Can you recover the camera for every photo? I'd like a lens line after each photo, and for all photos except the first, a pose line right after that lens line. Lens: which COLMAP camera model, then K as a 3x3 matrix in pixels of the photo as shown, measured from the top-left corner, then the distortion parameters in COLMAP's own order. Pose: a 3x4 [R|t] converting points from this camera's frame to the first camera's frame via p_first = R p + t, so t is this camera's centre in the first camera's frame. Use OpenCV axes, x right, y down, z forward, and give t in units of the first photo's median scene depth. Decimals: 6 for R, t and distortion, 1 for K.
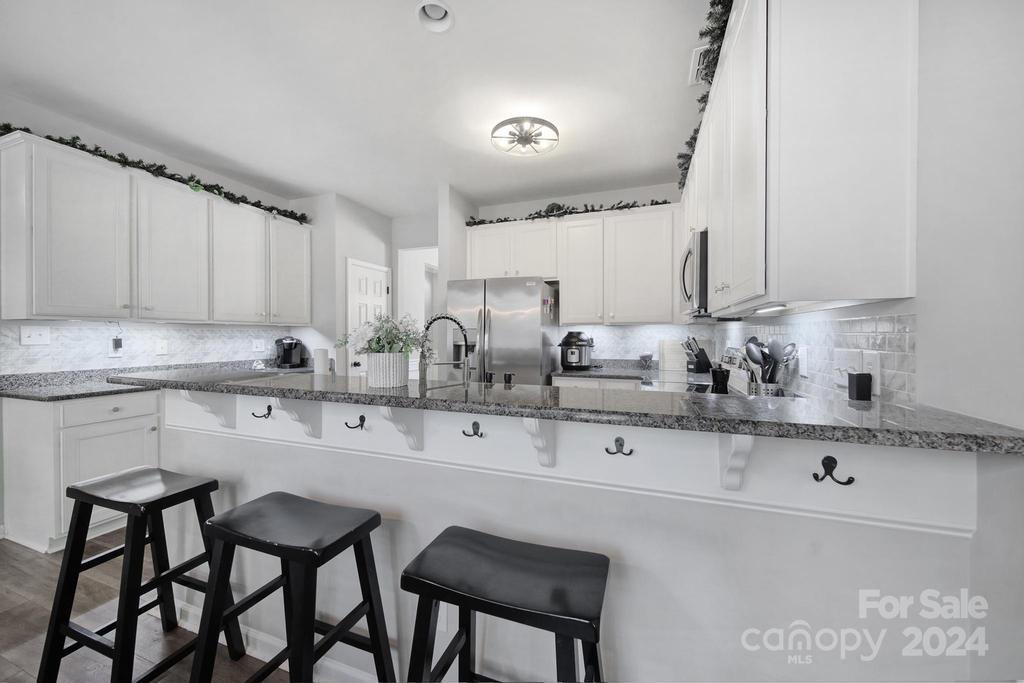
lens RADIAL K [[363.3, 0, 514.5], [0, 363.3, 337.6], [0, 0, 1]] dist [-0.002136, -0.000652]
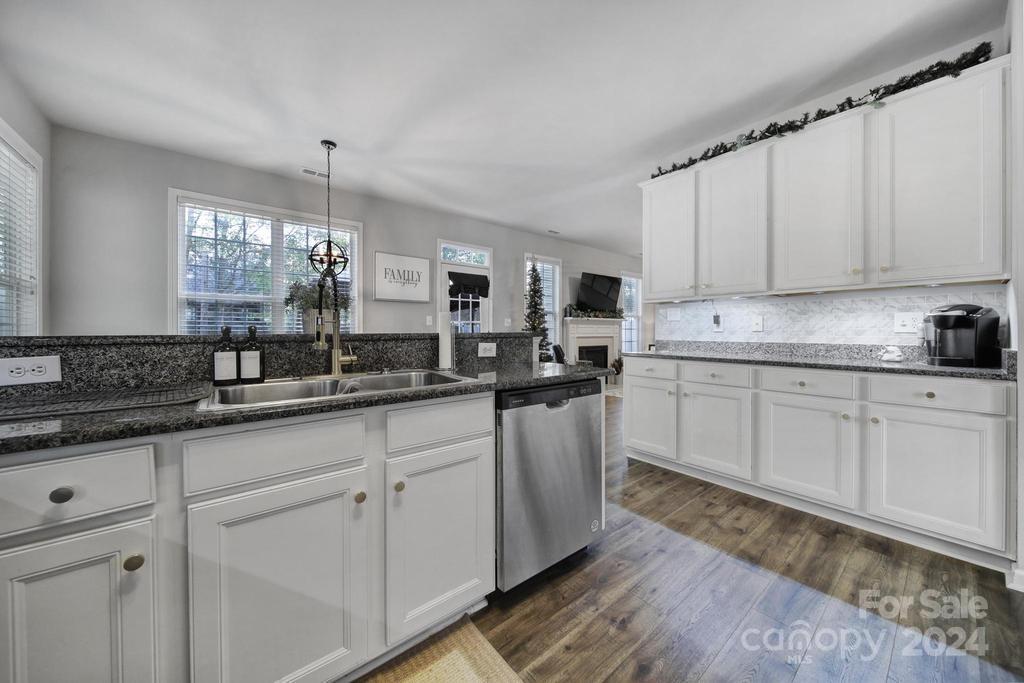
lens RADIAL K [[363.3, 0, 507.3], [0, 363.3, 331.6], [0, 0, 1]] dist [-0.002136, -0.000652]
pose [[-0.529533, 0.002711, -0.848285, 0.175402], [-0.004429, 0.999972, 0.005961, 0.040821], [0.848278, 0.006913, -0.529506, 0.856728]]
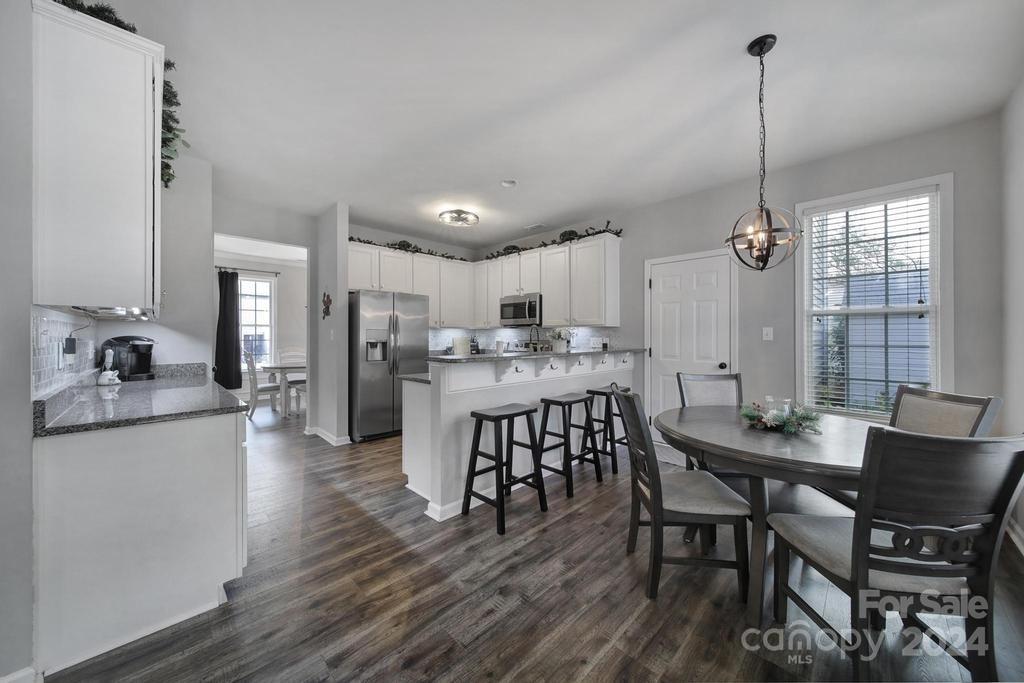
lens RADIAL K [[363.3, 0, 511.1], [0, 363.3, 338.0], [0, 0, 1]] dist [-0.002136, -0.000652]
pose [[0.449878, 0.001160, 0.893089, -1.093288], [0.003209, 0.999991, -0.002915, 0.015113], [-0.893084, 0.004178, 0.449870, 0.000451]]
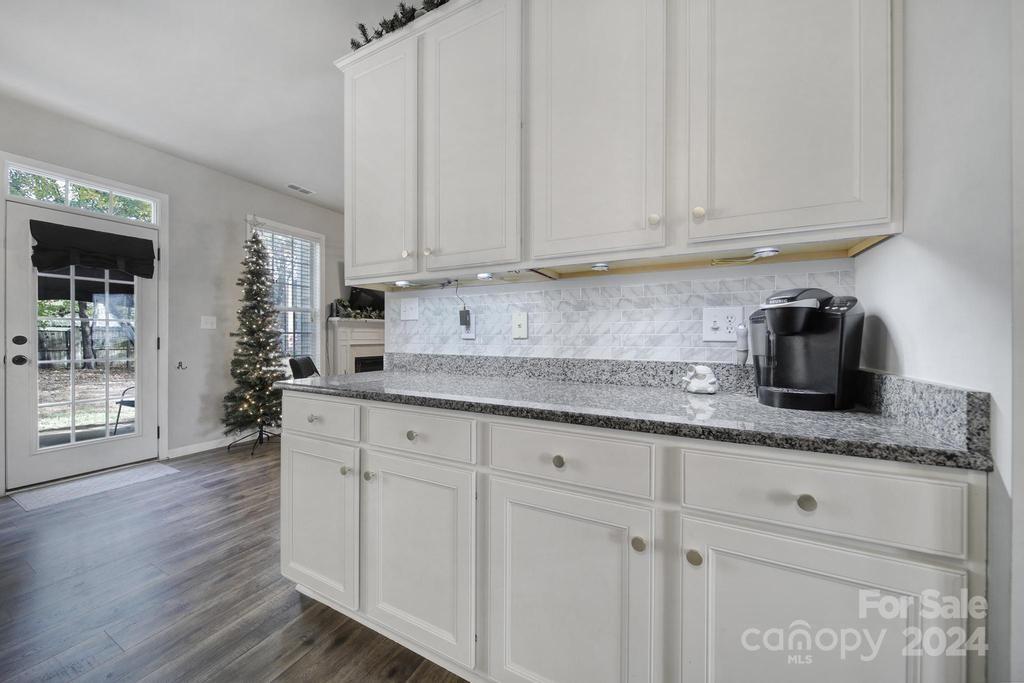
lens RADIAL K [[363.3, 0, 506.9], [0, 363.3, 337.0], [0, 0, 1]] dist [-0.002136, -0.000652]
pose [[-0.150134, 0.002048, -0.988663, -0.370633], [-0.007598, 0.999966, 0.003225, 0.039505], [0.988636, 0.007996, -0.150114, 0.962562]]
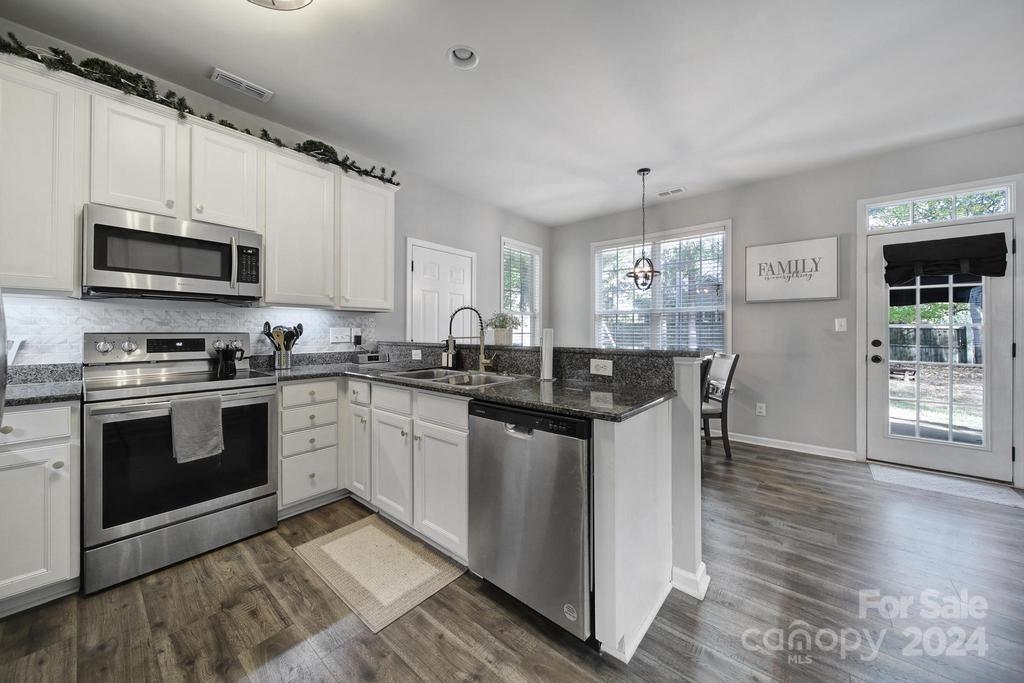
lens RADIAL K [[363.3, 0, 515.5], [0, 363.3, 330.9], [0, 0, 1]] dist [-0.002136, -0.000652]
pose [[-0.933179, 0.000442, 0.359411, -0.419131], [0.002626, 0.999981, 0.005588, 0.015909], [-0.359402, 0.006158, -0.933162, 1.074833]]
